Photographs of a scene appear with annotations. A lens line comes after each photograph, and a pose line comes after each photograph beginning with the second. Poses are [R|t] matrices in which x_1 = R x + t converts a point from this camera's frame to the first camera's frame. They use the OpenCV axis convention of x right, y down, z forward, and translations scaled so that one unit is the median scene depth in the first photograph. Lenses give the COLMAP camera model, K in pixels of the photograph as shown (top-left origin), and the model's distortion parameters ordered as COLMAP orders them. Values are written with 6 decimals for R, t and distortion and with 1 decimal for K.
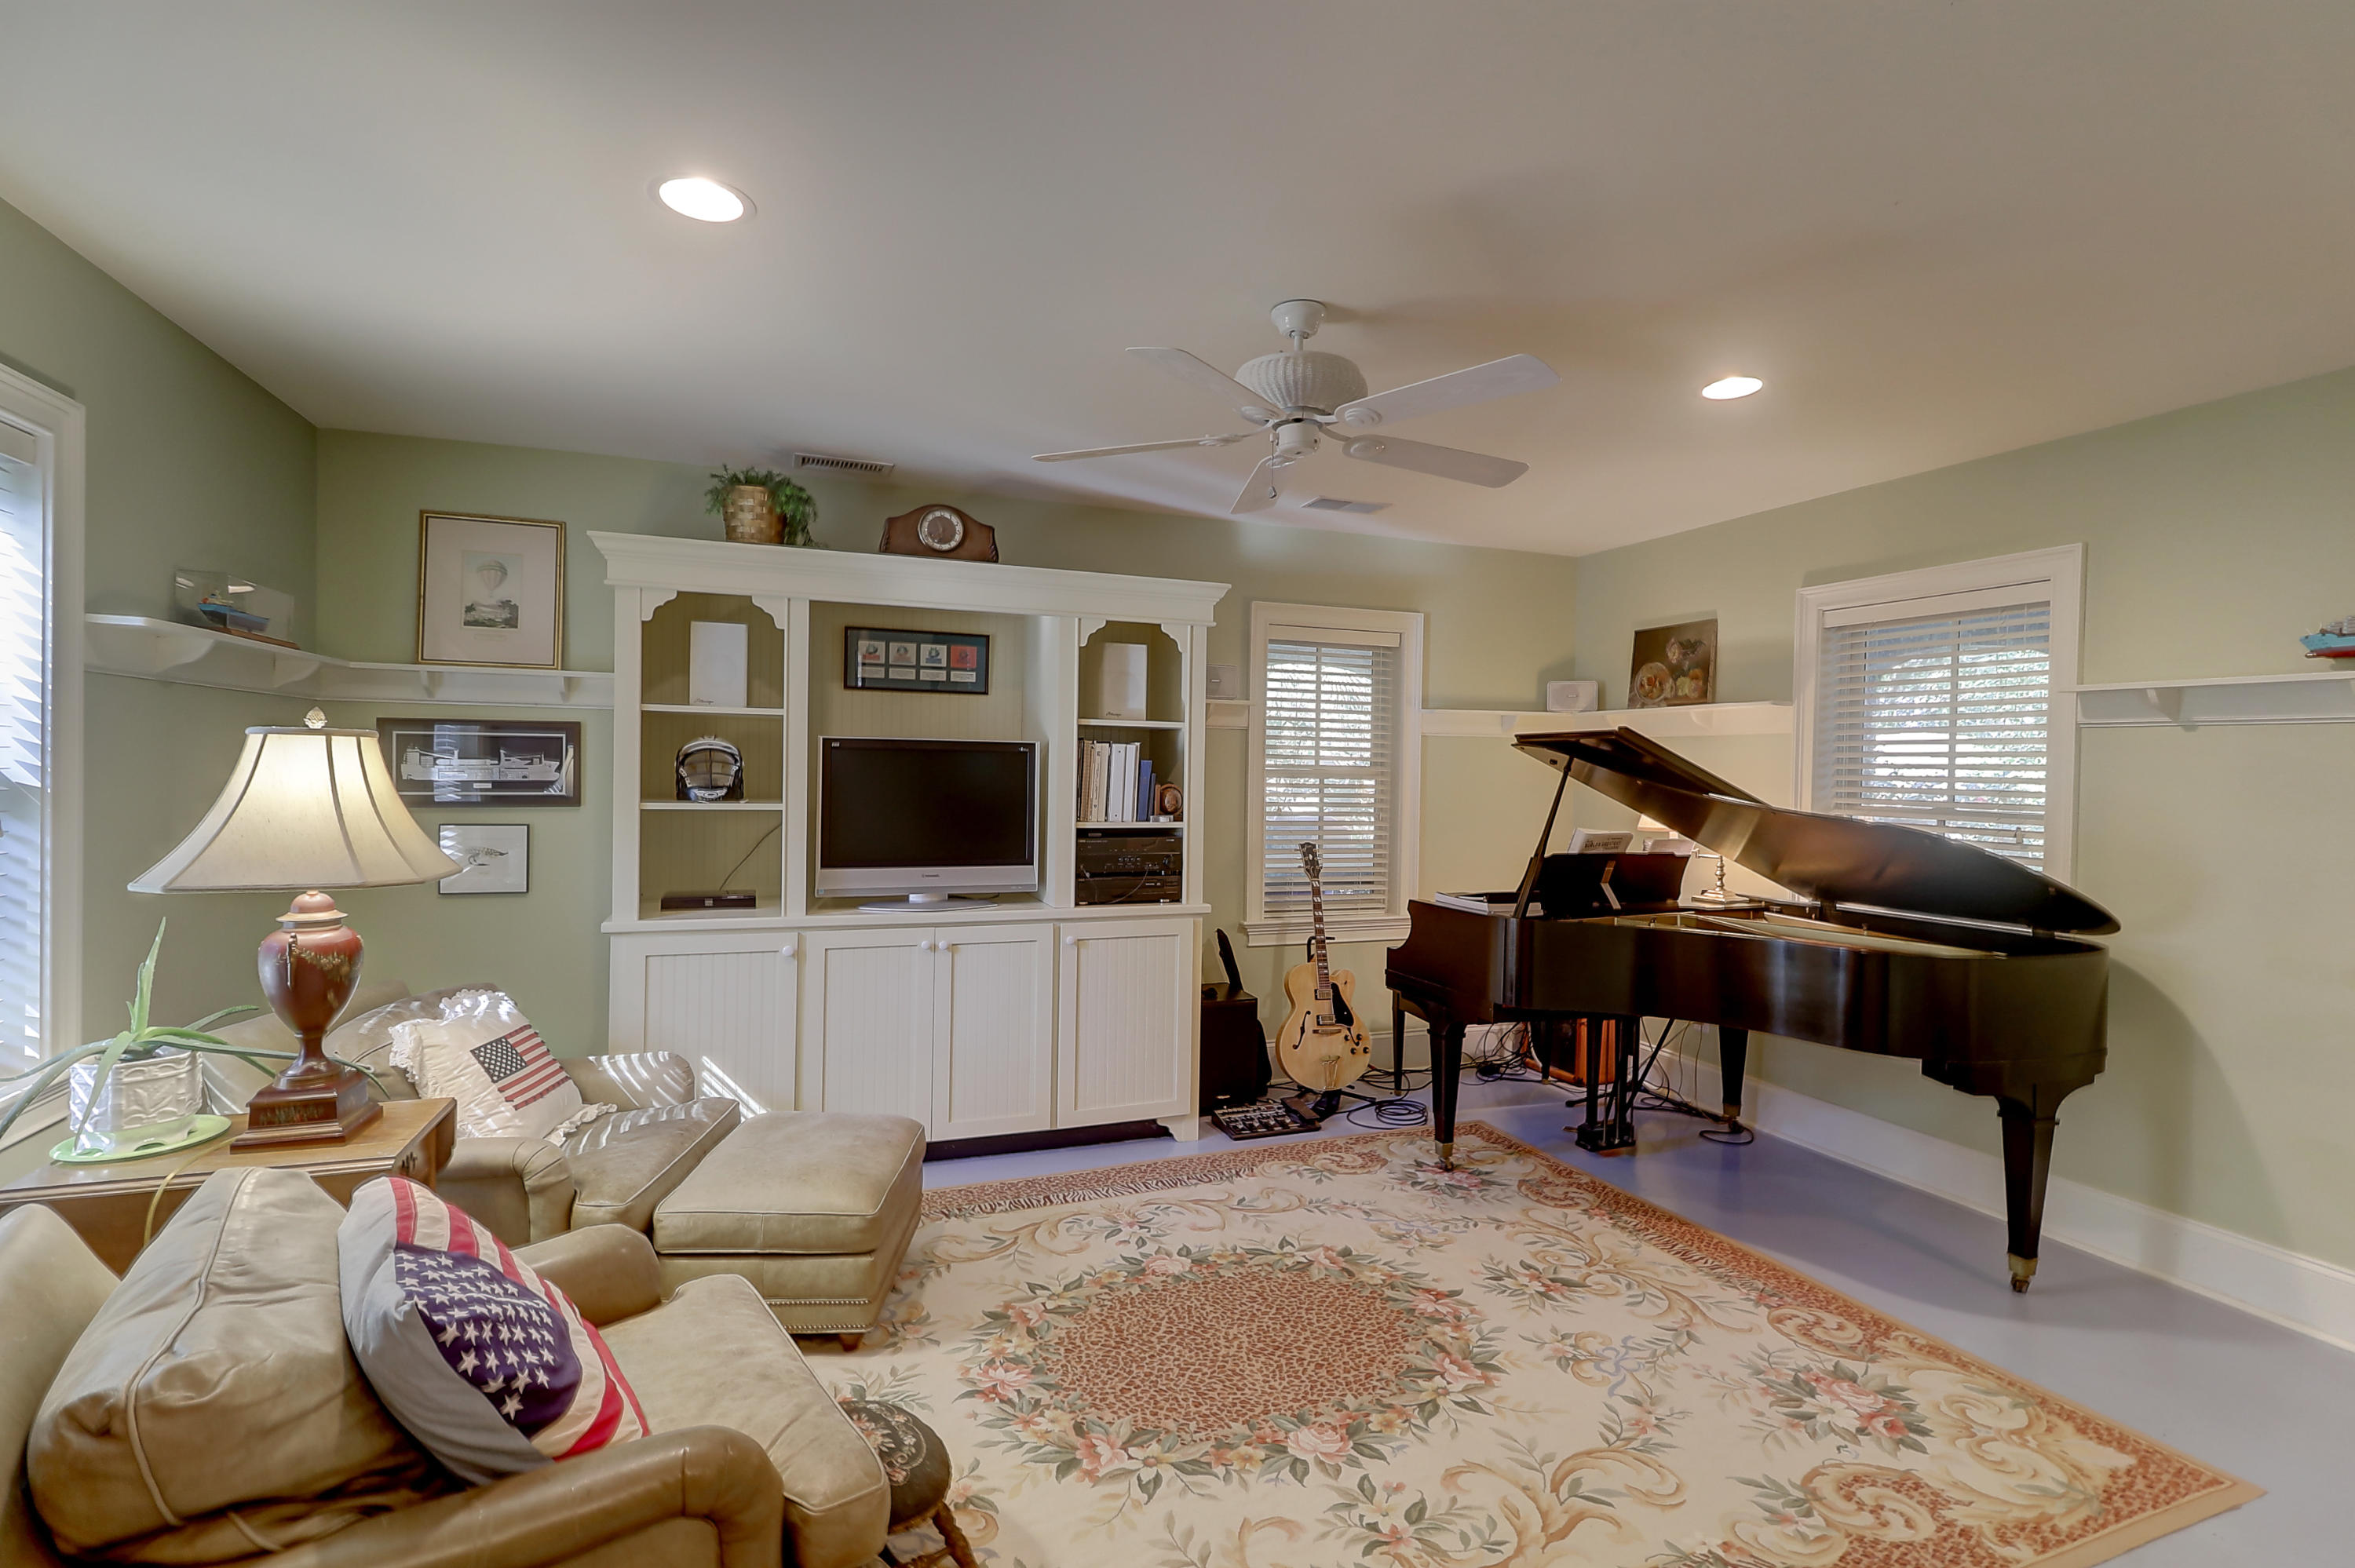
lens RADIAL K [[1093.7, 0, 1189.0], [0, 1093.7, 784.6], [0, 0, 1]] dist [0.002751, -0.002990]
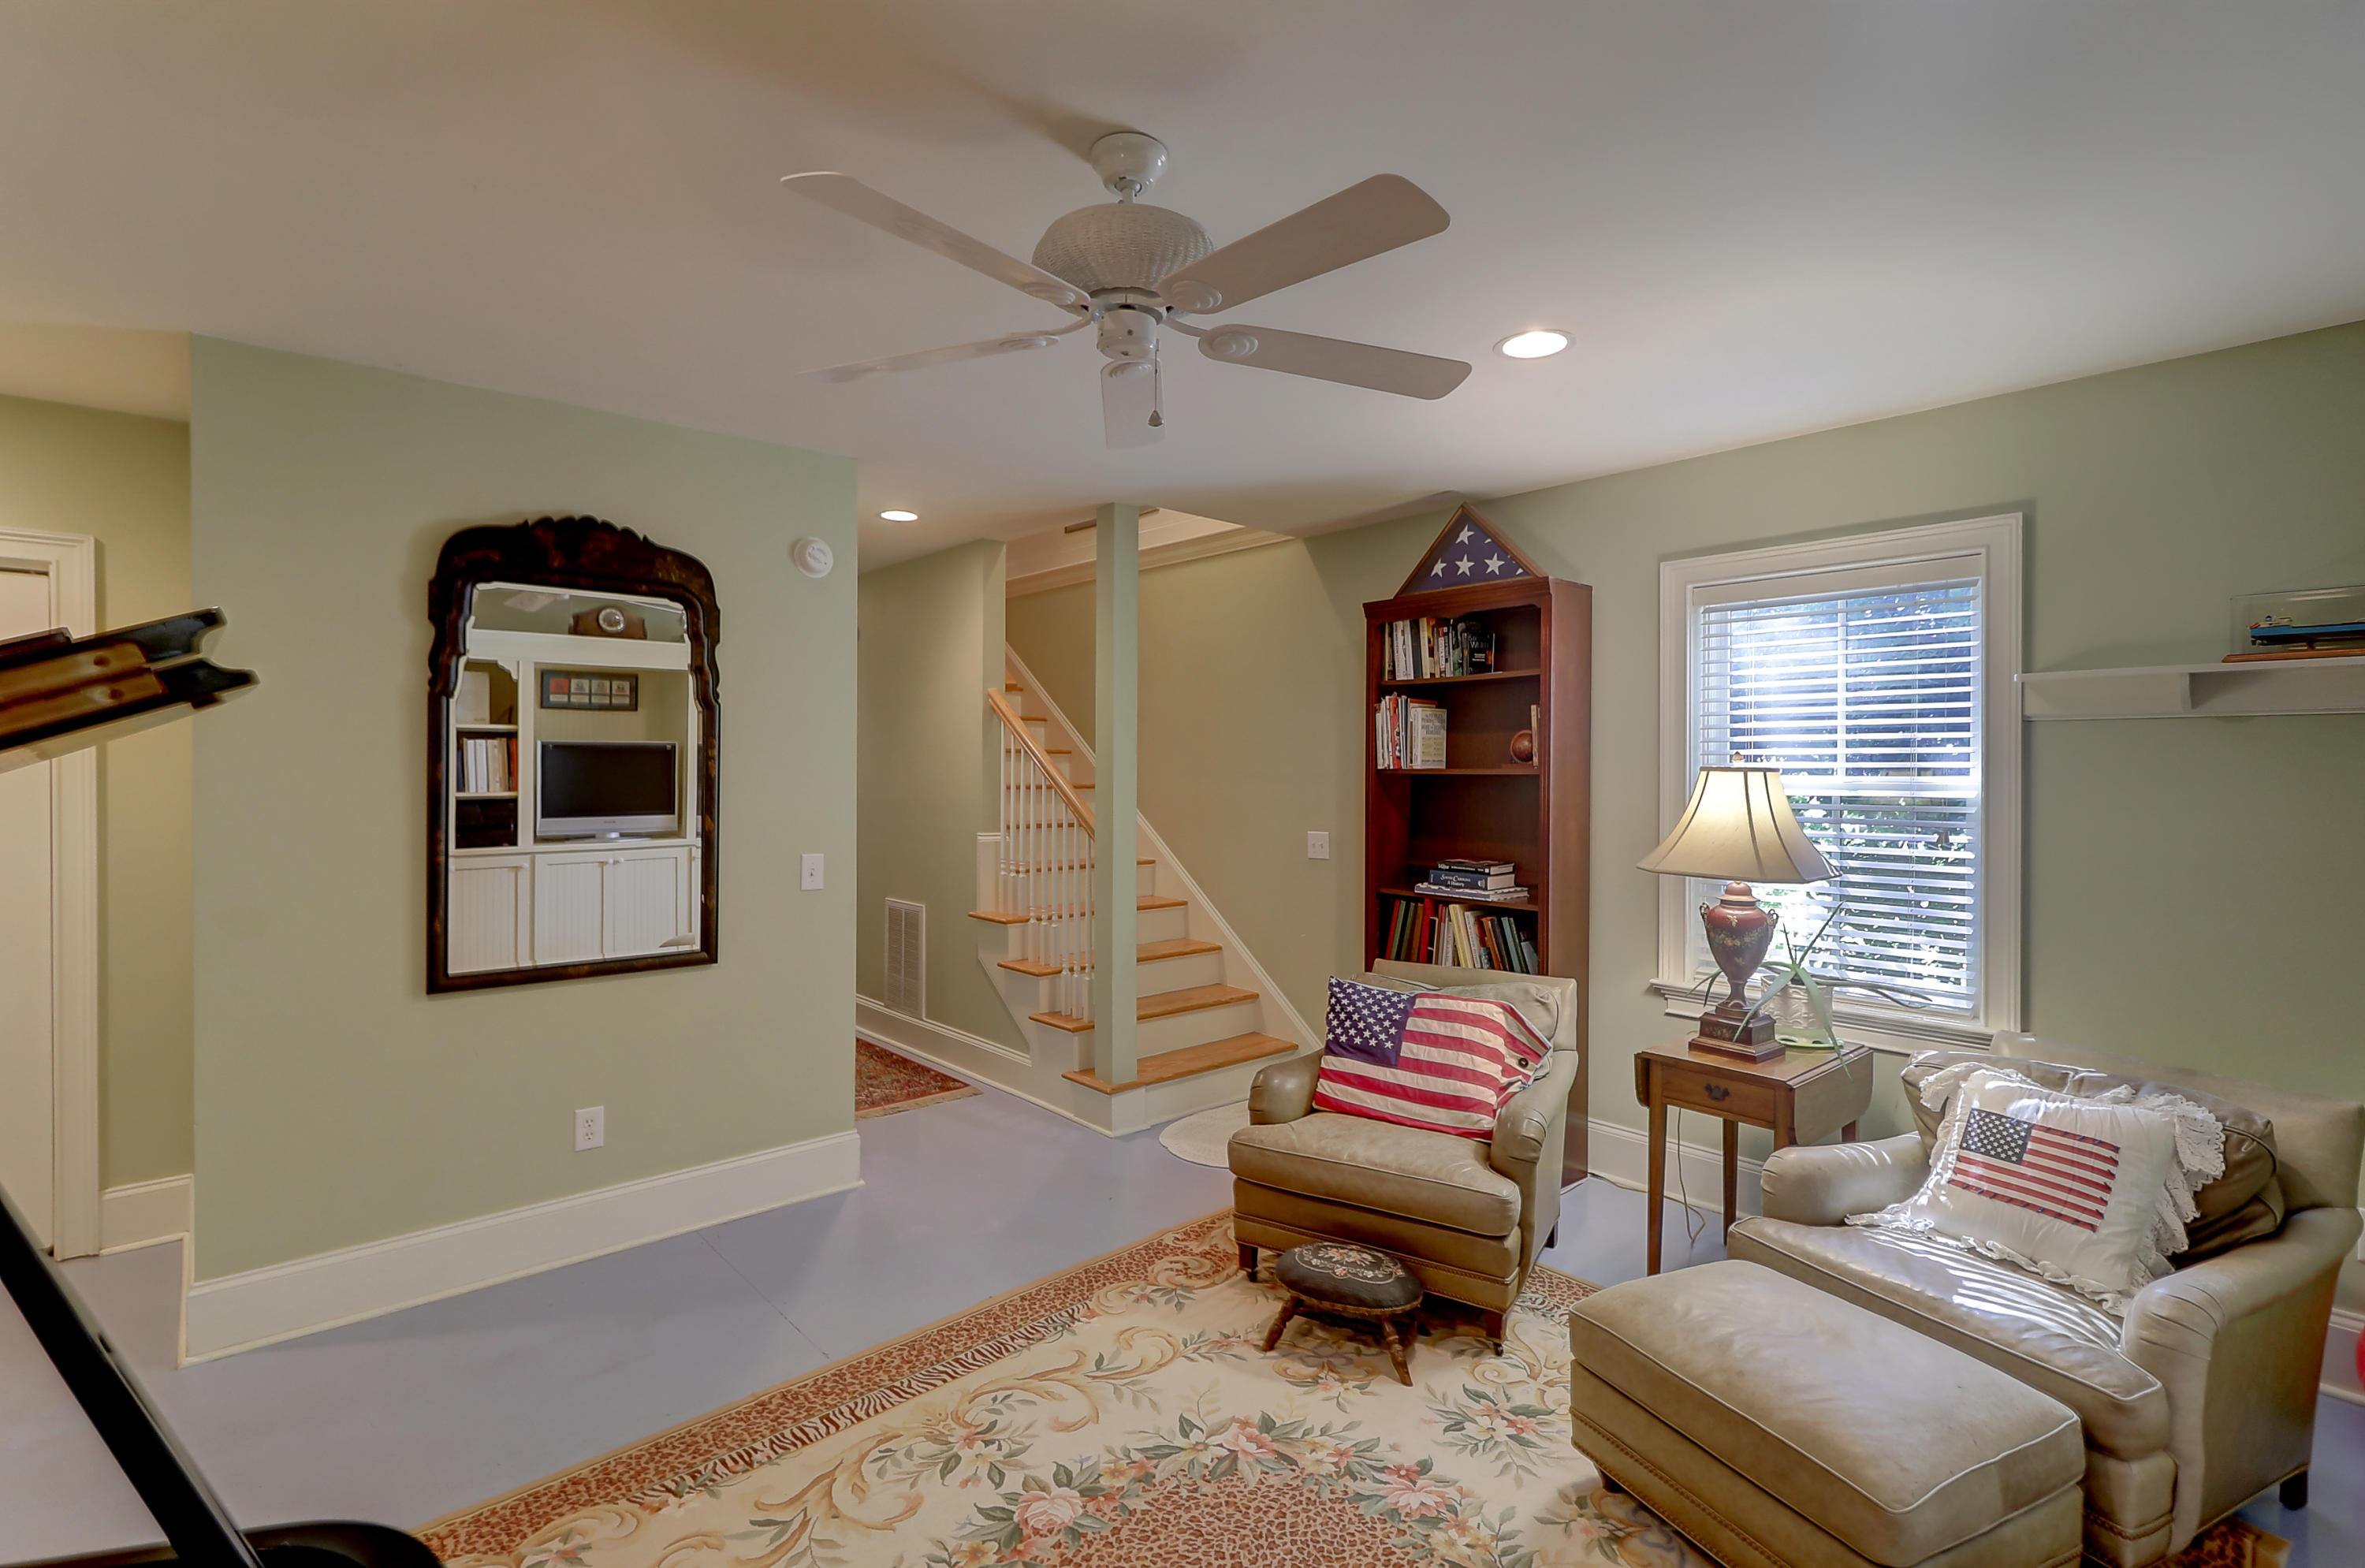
lens RADIAL K [[1098.5, 0, 1182.0], [0, 1098.5, 766.5], [0, 0, 1]] dist [0.002751, -0.002990]
pose [[-0.935116, -0.017718, -0.353898, 0.244737], [-0.025048, 0.999556, 0.016144, -0.036033], [0.353455, 0.023961, -0.935145, 1.305738]]
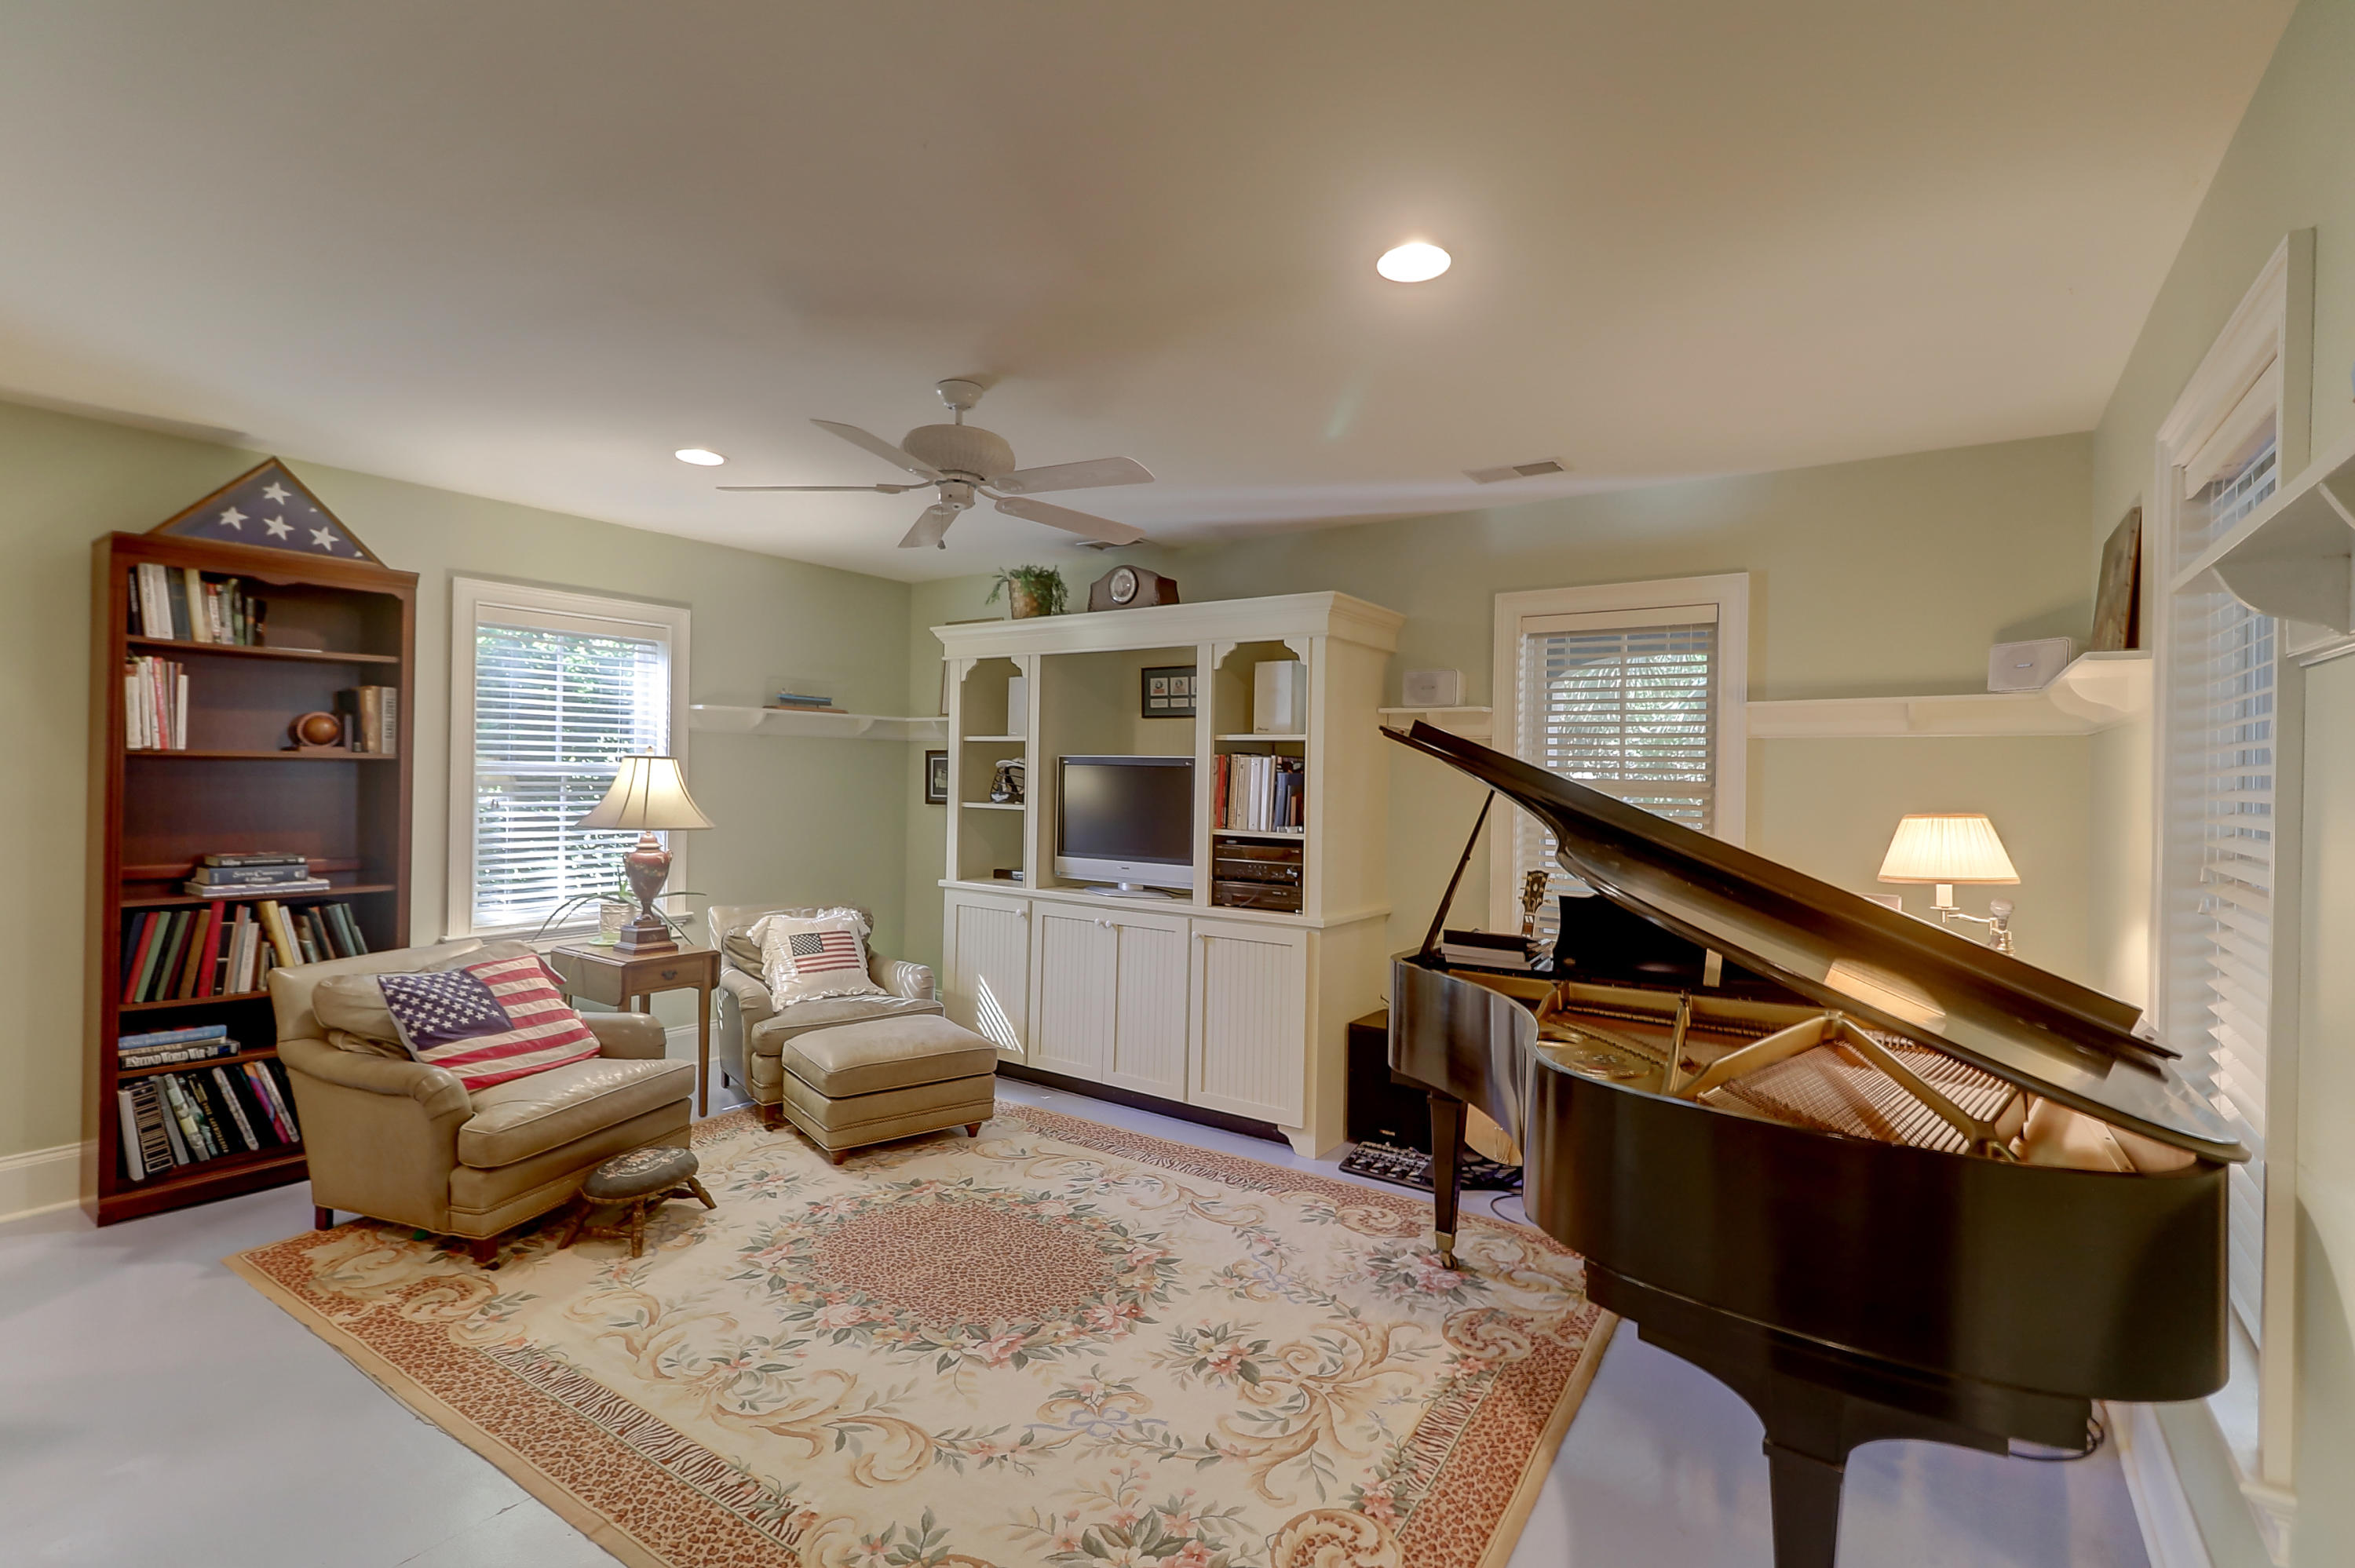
lens RADIAL K [[1093.7, 0, 1163.6], [0, 1093.7, 773.1], [0, 0, 1]] dist [0.002751, -0.002990]
pose [[0.556846, -0.007313, -0.830584, 0.928903], [-0.022456, 0.999463, -0.023856, 0.006511], [0.830312, 0.031936, 0.556382, 0.408621]]
